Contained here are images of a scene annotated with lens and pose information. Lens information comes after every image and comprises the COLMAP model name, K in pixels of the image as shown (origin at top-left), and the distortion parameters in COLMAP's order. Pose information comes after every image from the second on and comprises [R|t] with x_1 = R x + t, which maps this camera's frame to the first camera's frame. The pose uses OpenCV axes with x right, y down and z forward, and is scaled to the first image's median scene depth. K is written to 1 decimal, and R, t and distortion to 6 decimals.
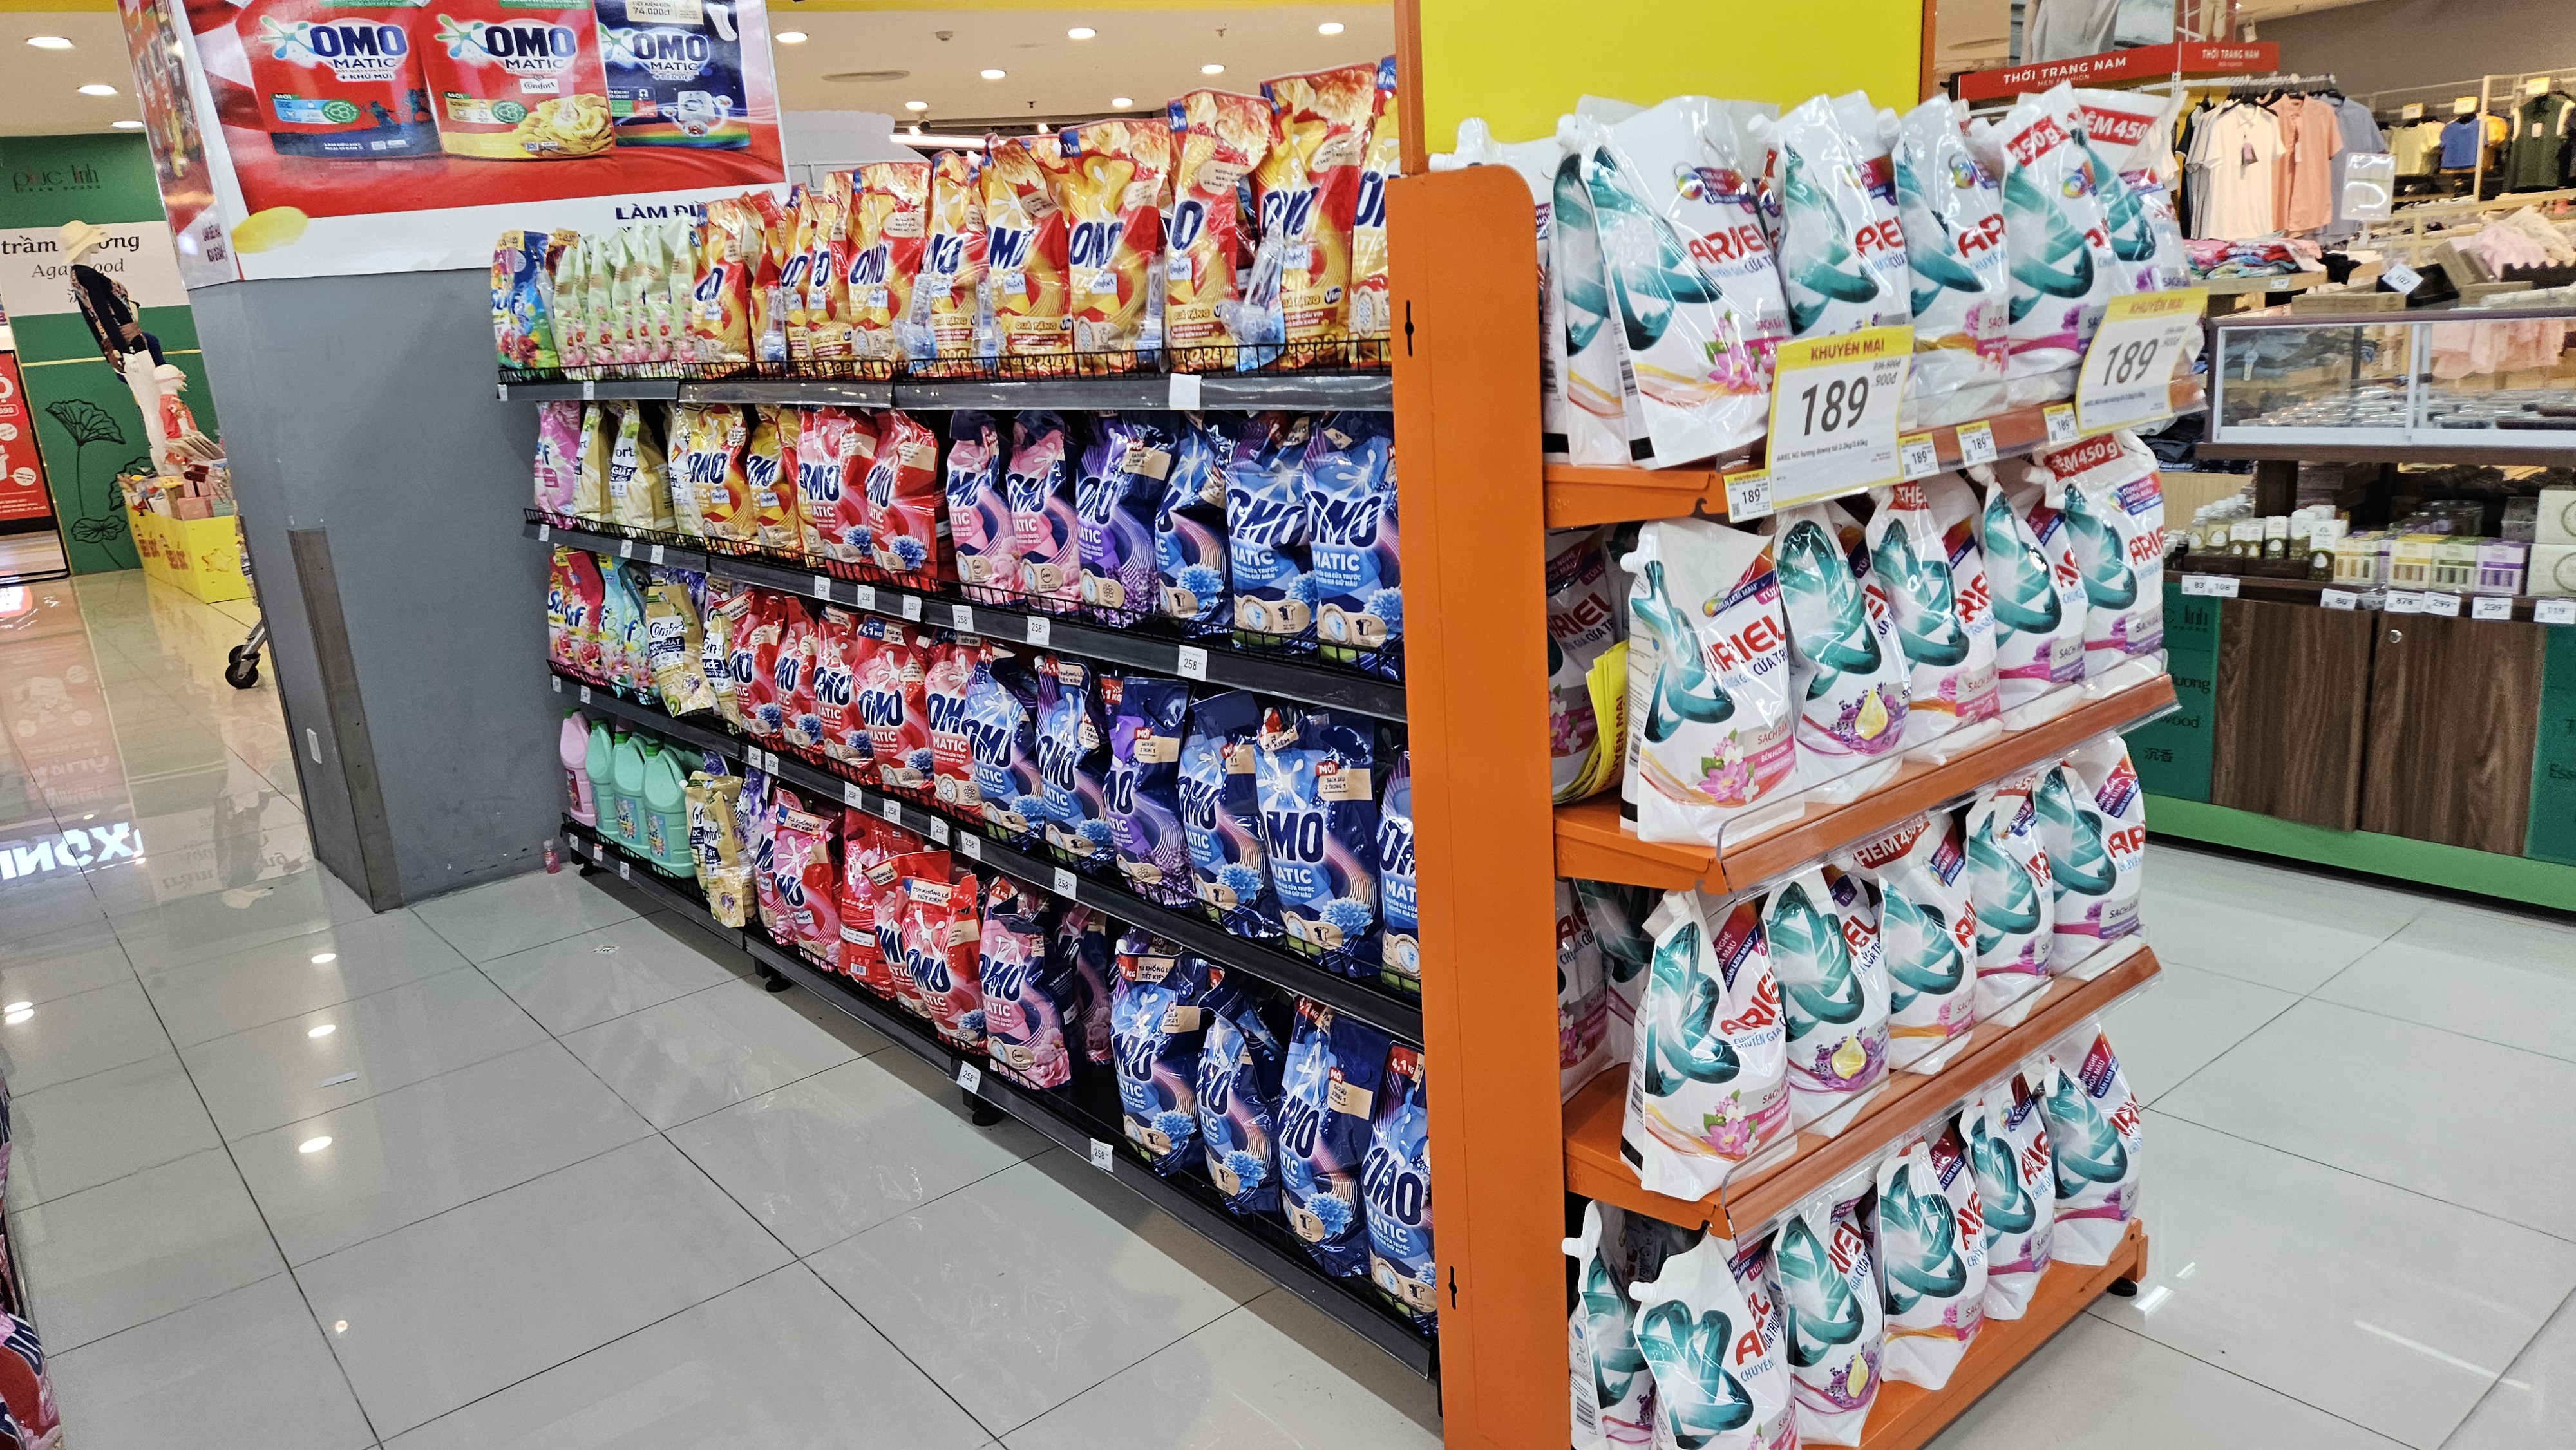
lens RADIAL K [[1734.4, 0, 1285.5], [0, 1734.4, 725.3], [0, 0, 1]] dist [0.042288, -0.024206]
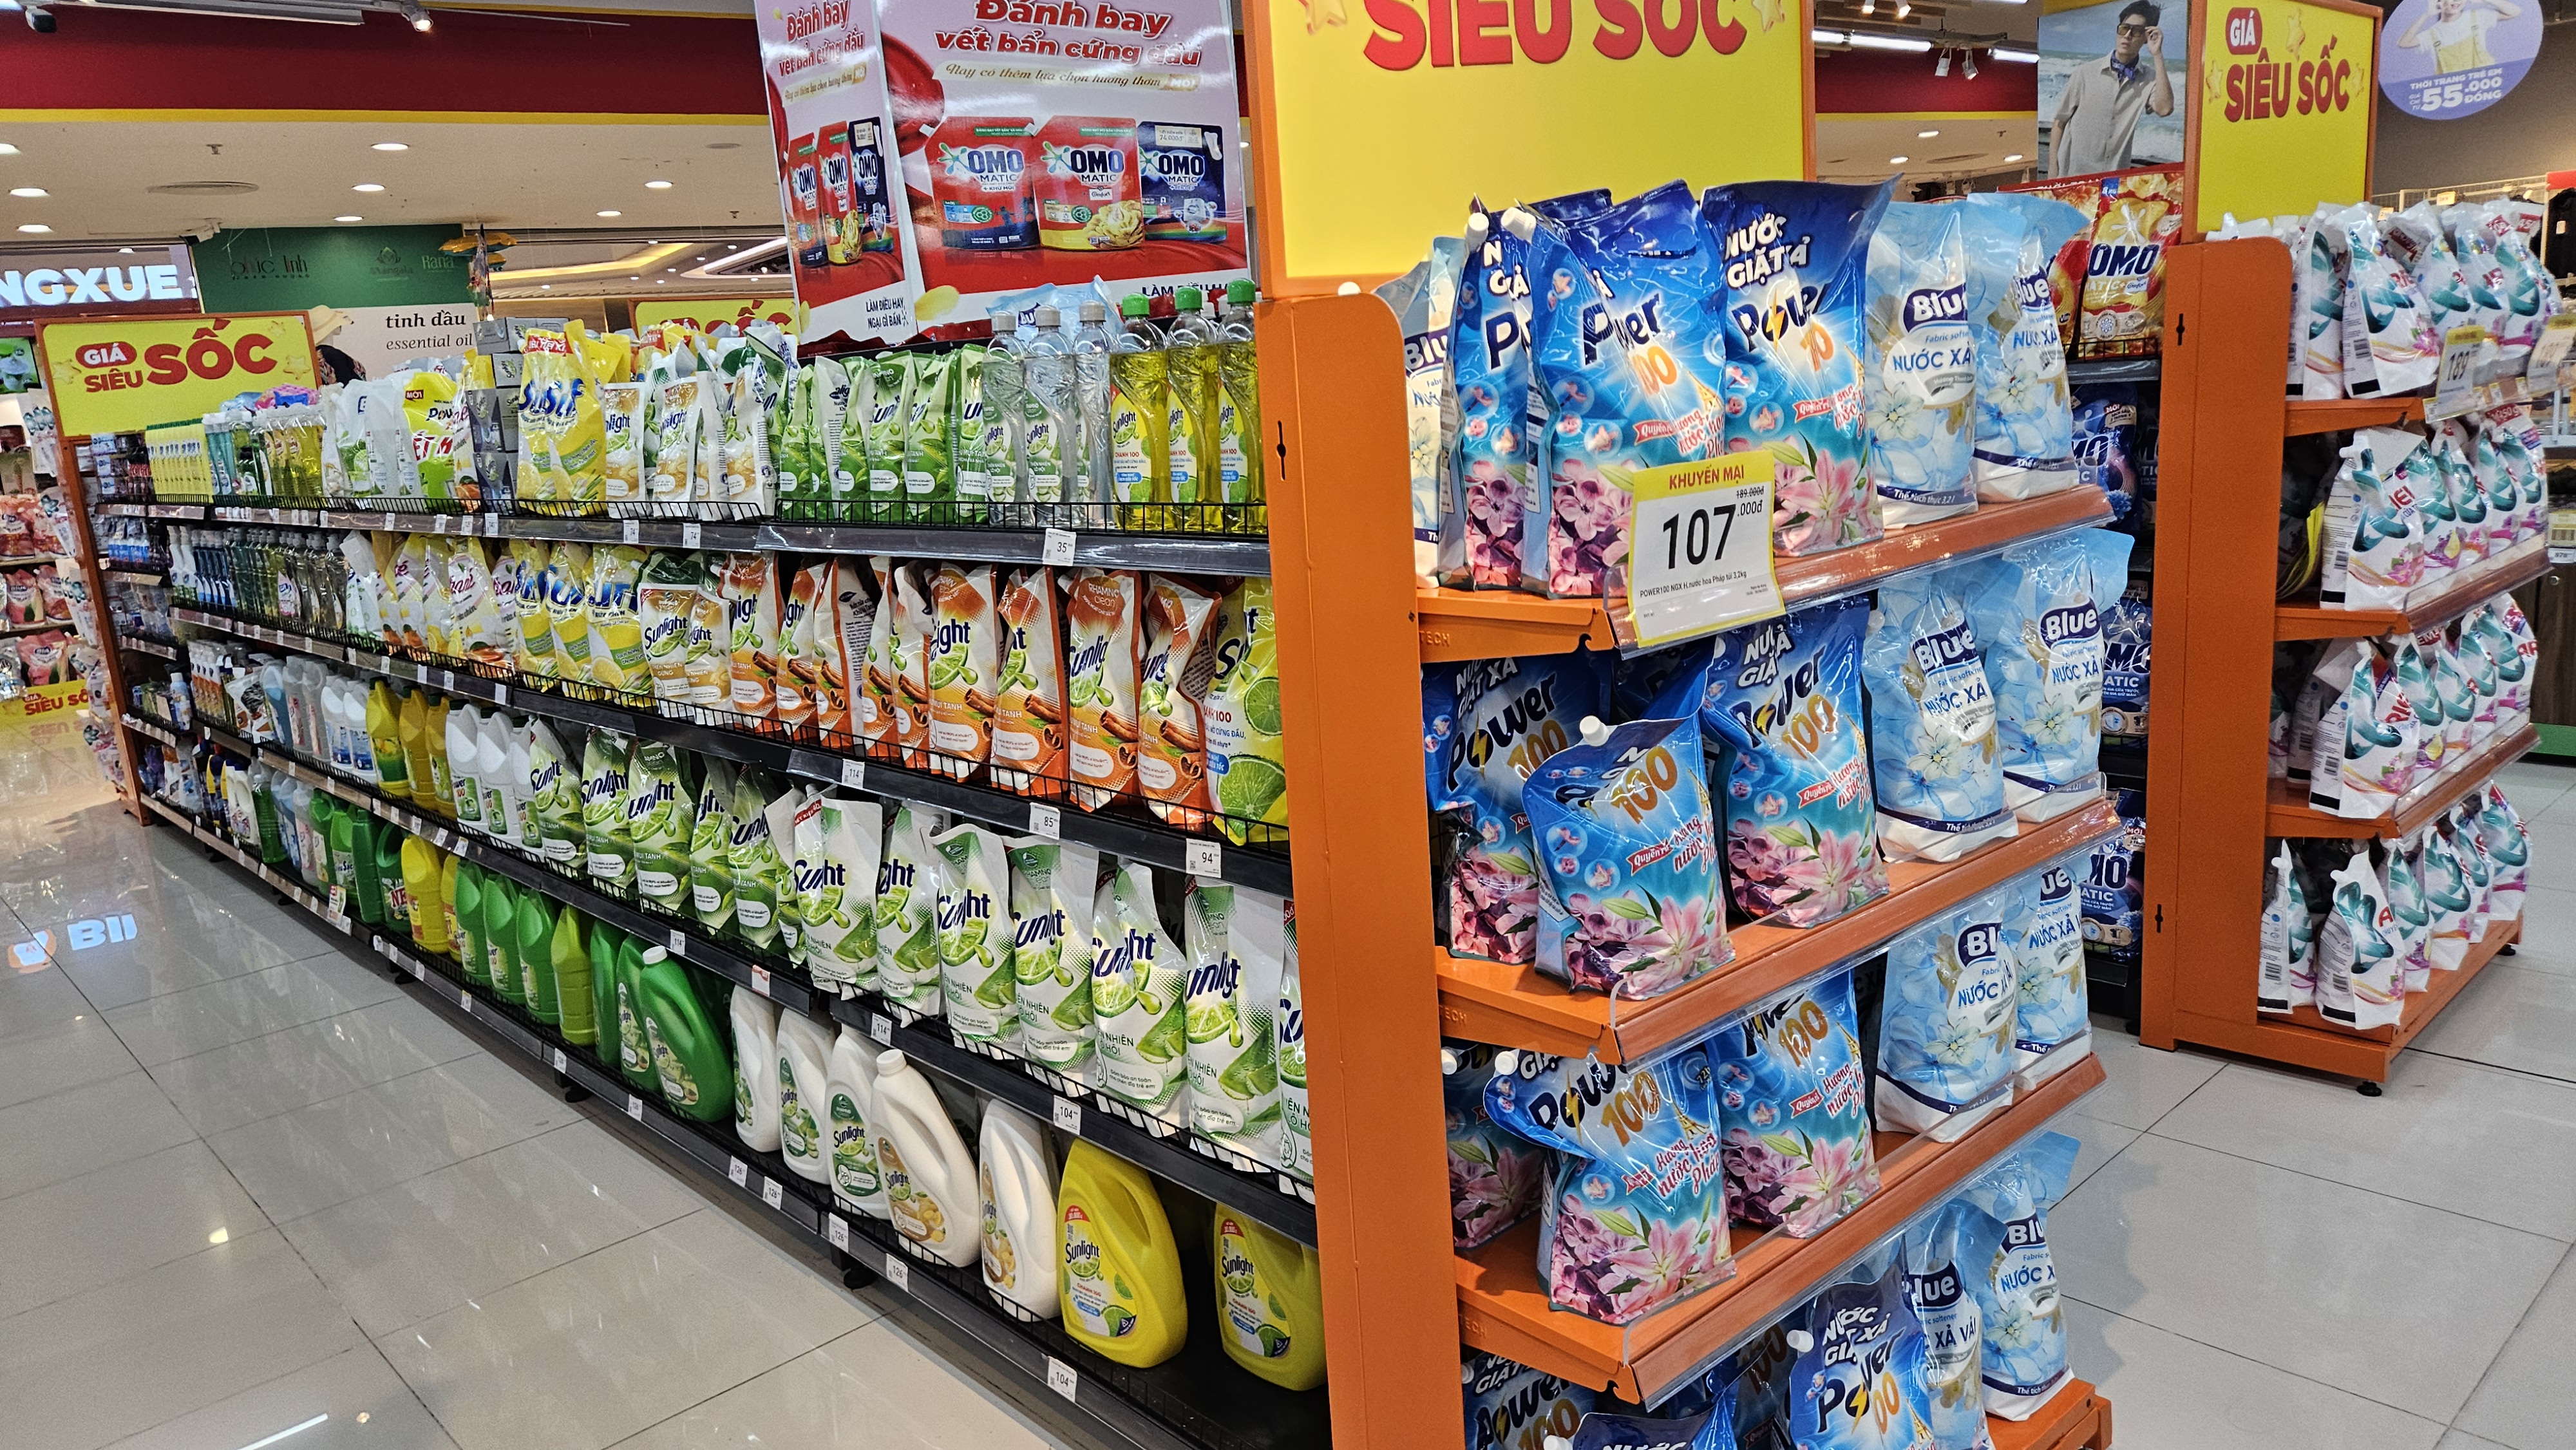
lens RADIAL K [[1734.4, 0, 1276.0], [0, 1734.4, 727.1], [0, 0, 1]] dist [0.042288, -0.024206]
pose [[0.998367, -0.011532, 0.055956, -0.891974], [0.014481, 0.998512, -0.052583, 0.237496], [-0.055266, 0.053307, 0.997048, -0.653523]]
